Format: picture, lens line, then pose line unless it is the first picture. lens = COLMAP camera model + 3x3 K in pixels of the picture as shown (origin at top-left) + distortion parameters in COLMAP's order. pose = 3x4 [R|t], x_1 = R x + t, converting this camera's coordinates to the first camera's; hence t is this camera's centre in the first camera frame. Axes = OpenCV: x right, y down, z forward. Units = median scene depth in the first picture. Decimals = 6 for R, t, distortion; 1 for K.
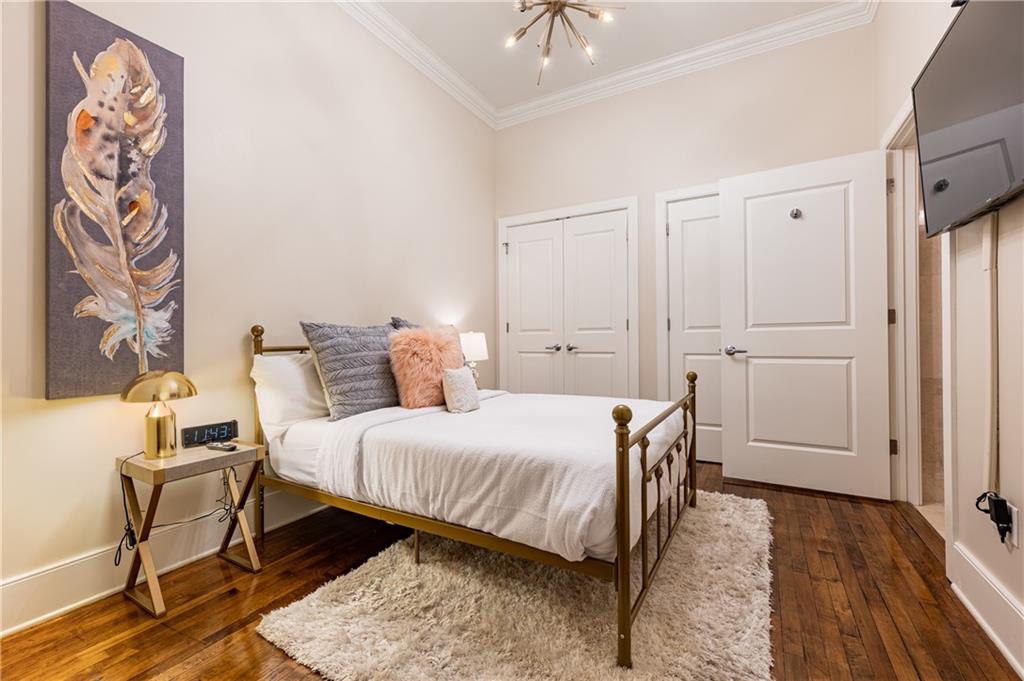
lens RADIAL K [[425.0, 0, 512.0], [0, 425.0, 340.5], [0, 0, 1]] dist [-0.002030, -0.000091]
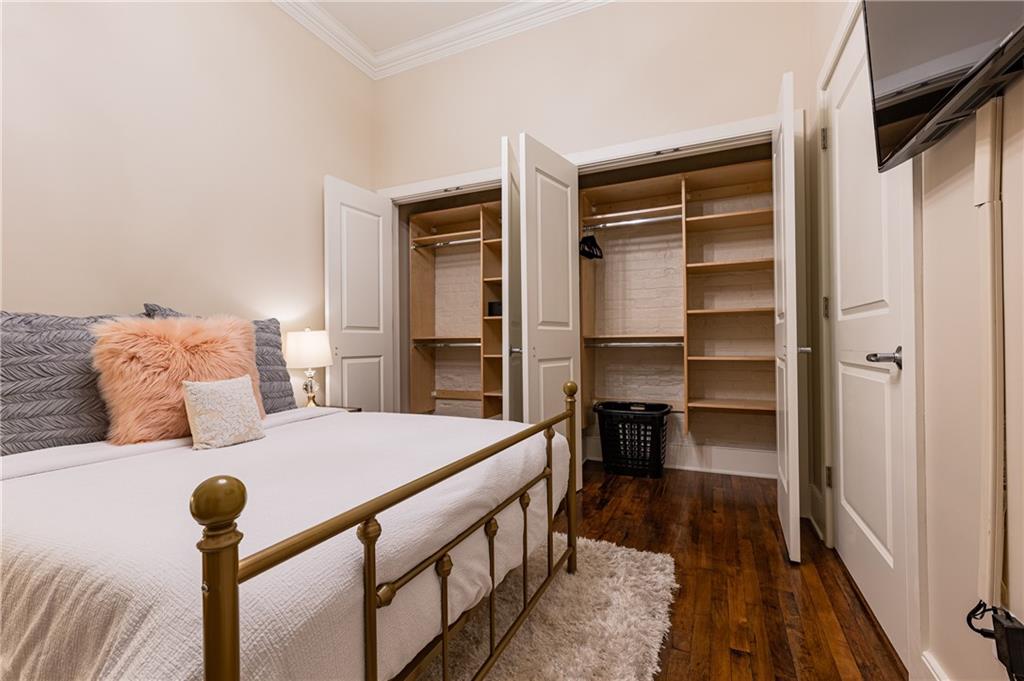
lens RADIAL K [[435.7, 0, 512.0], [0, 435.7, 340.5], [0, 0, 1]] dist [0.000136, -0.000172]
pose [[0.995716, 0.000241, 0.092460, 0.350362], [0.000586, 0.999960, -0.008912, 0.015301], [-0.092459, 0.008928, 0.995676, 0.380752]]
